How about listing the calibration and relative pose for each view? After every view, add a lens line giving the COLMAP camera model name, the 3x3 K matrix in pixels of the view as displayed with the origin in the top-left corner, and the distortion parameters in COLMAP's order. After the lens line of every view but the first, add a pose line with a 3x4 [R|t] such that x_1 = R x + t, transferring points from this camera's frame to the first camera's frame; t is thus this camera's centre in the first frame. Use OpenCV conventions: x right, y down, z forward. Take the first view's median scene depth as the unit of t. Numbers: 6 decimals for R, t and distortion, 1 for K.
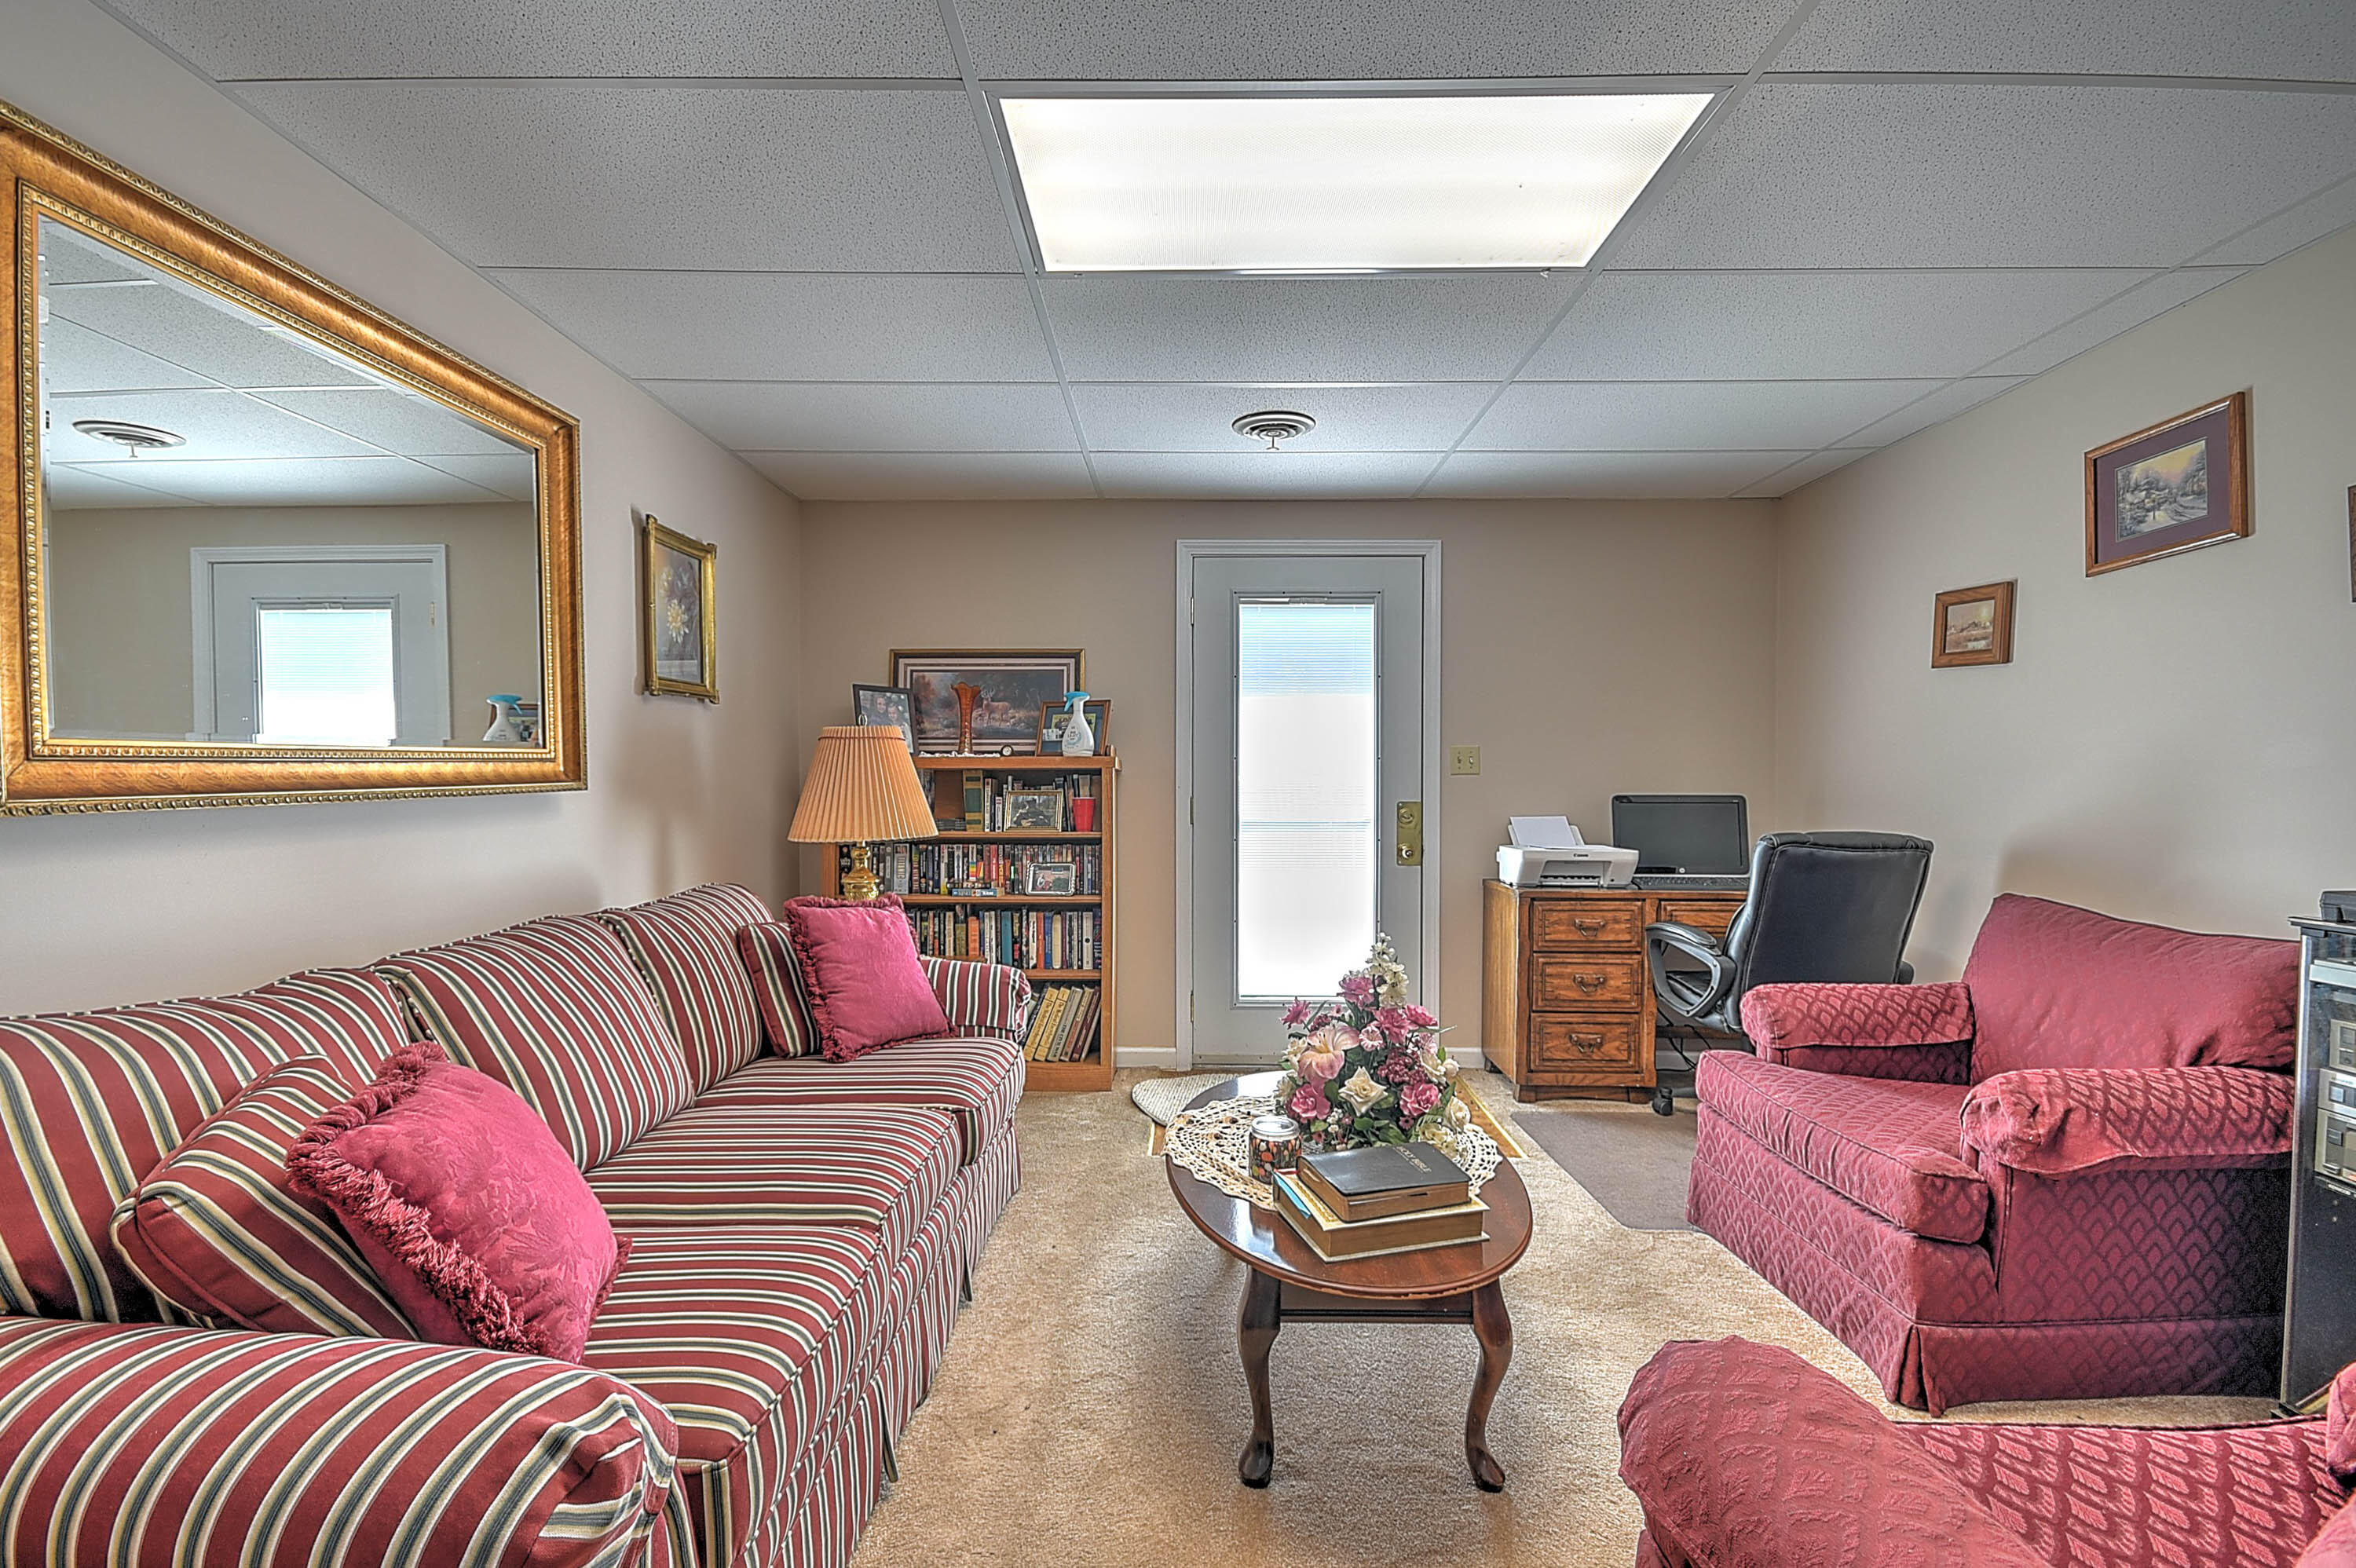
lens RADIAL K [[1027.9, 0, 1183.0], [0, 1027.9, 786.3], [0, 0, 1]] dist [0.002444, -0.000312]
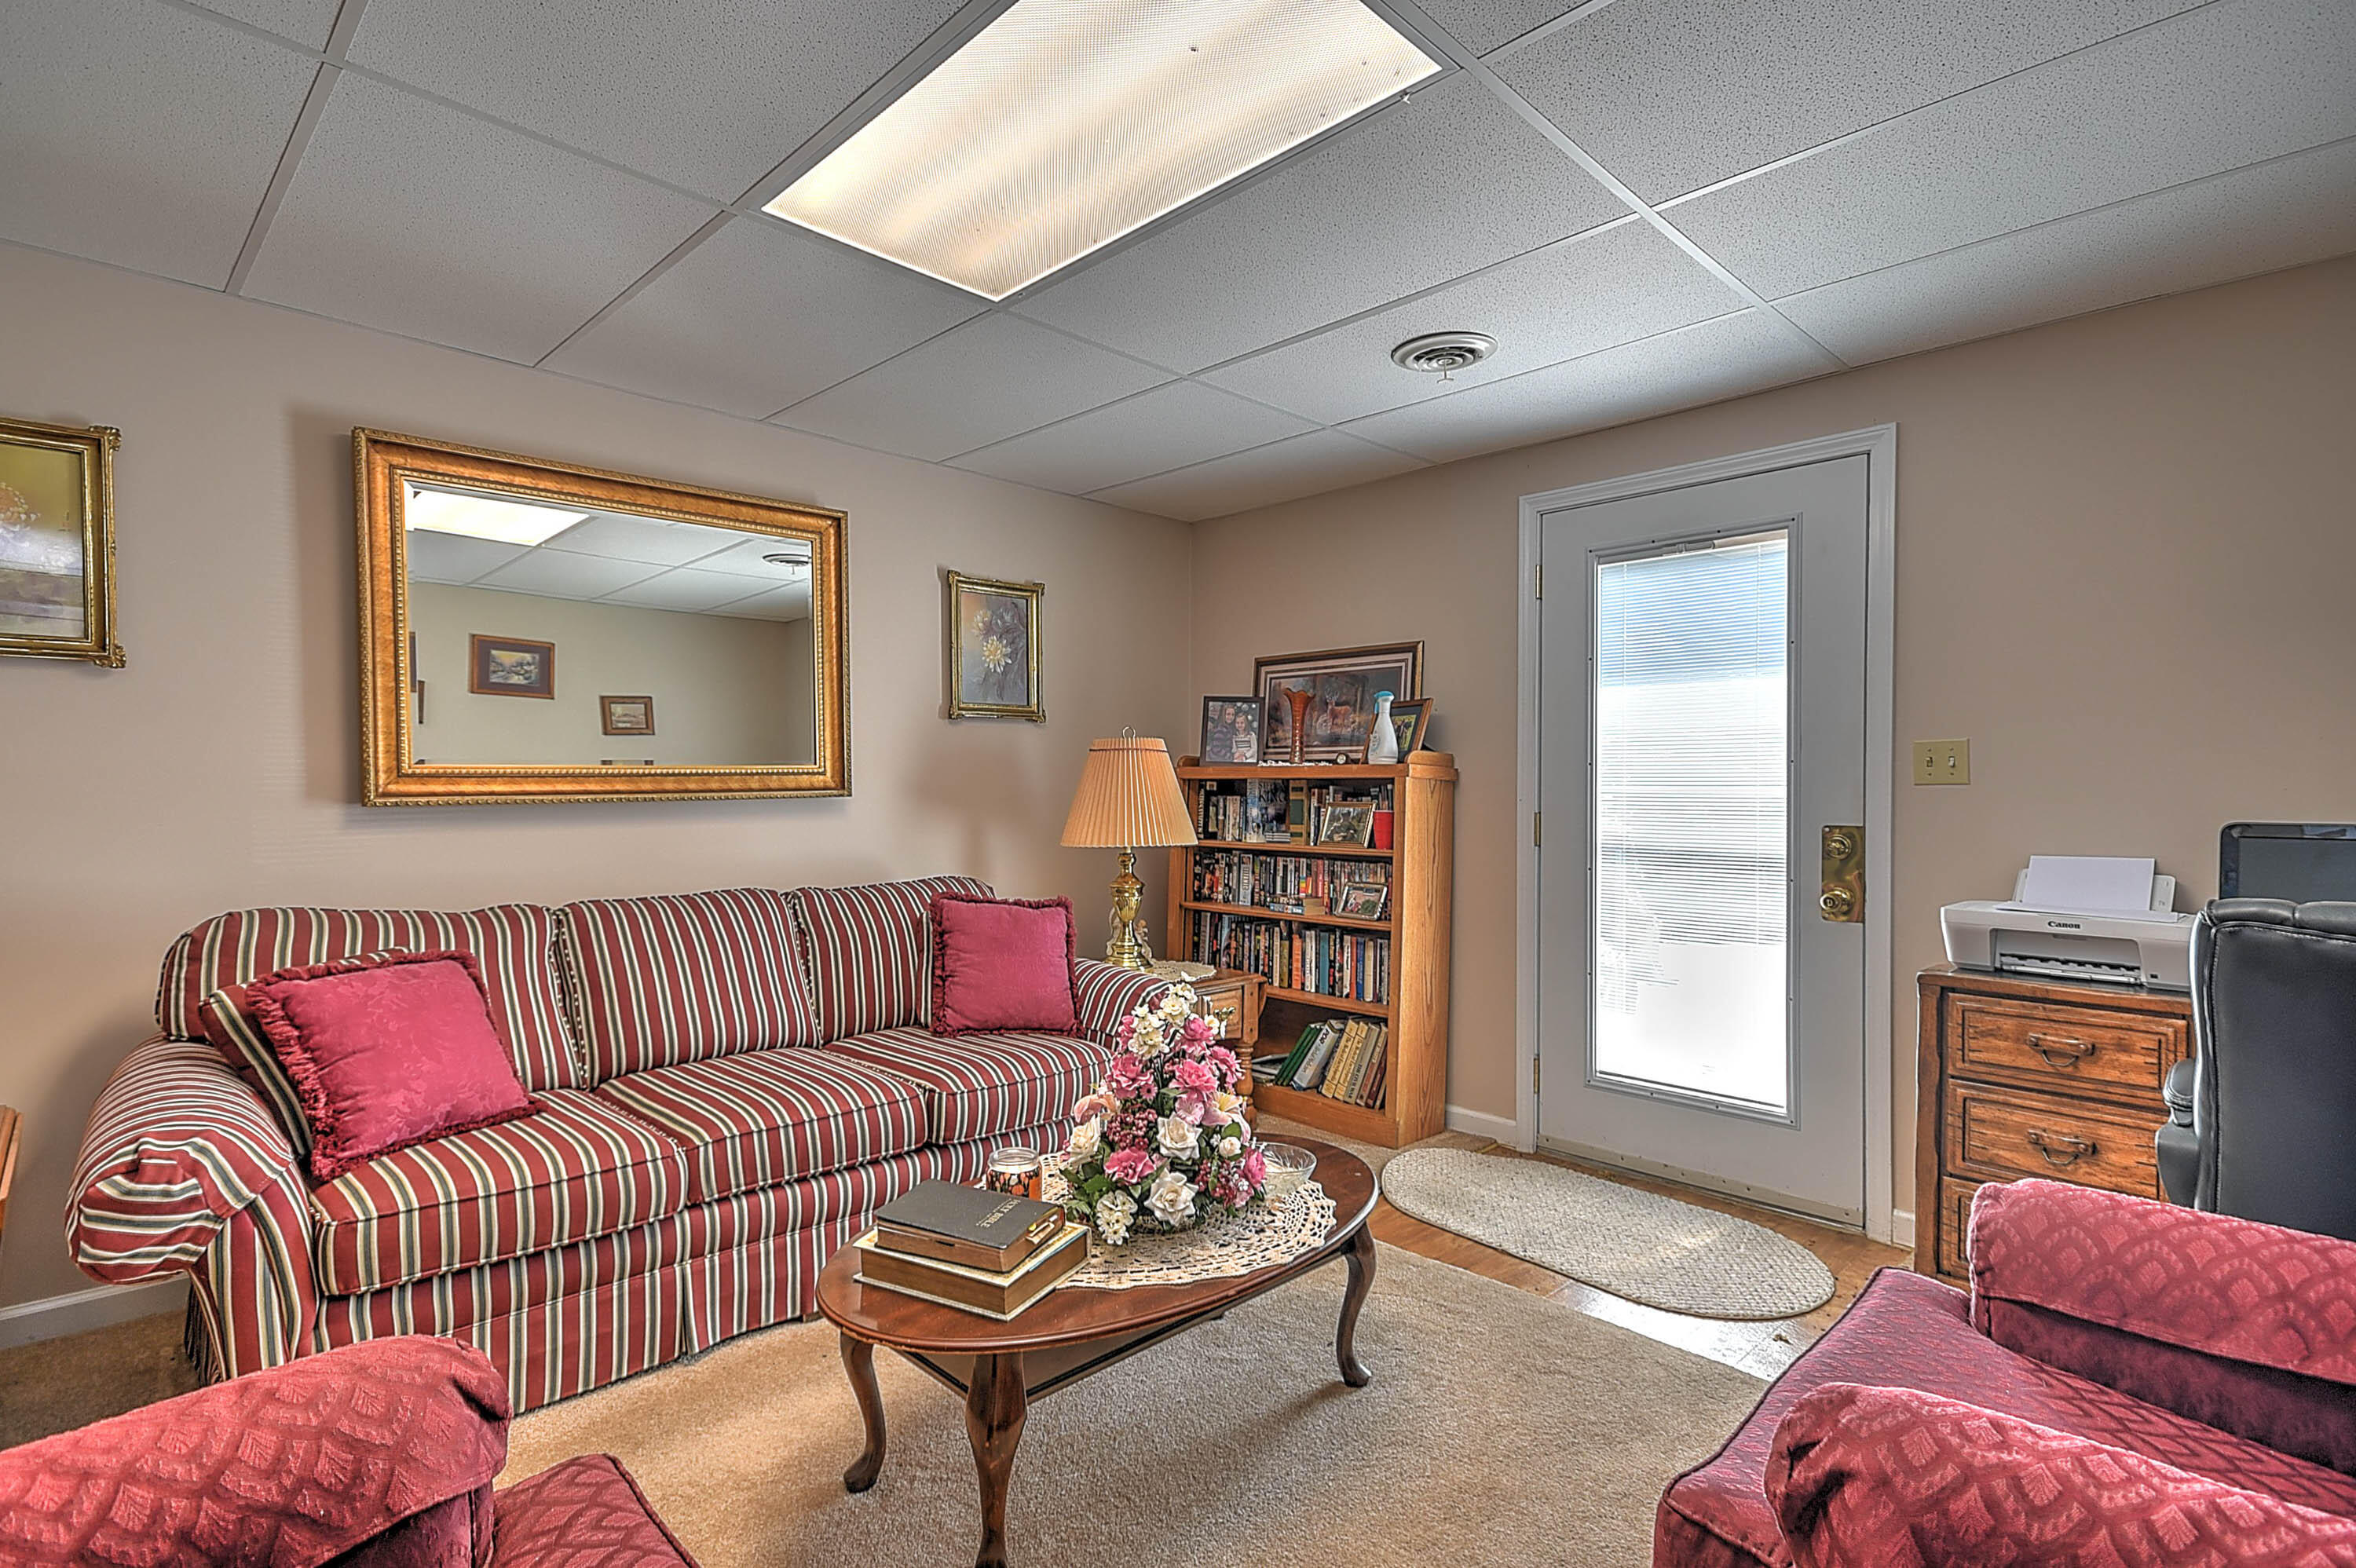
lens RADIAL K [[1129.6, 0, 1178.3], [0, 1129.6, 786.9], [0, 0, 1]] dist [0.011921, 0.000429]
pose [[0.705612, 0.001496, -0.708597, 0.459034], [-0.008103, 0.999949, -0.005957, -0.002140], [0.708552, 0.009946, 0.705588, 0.185865]]
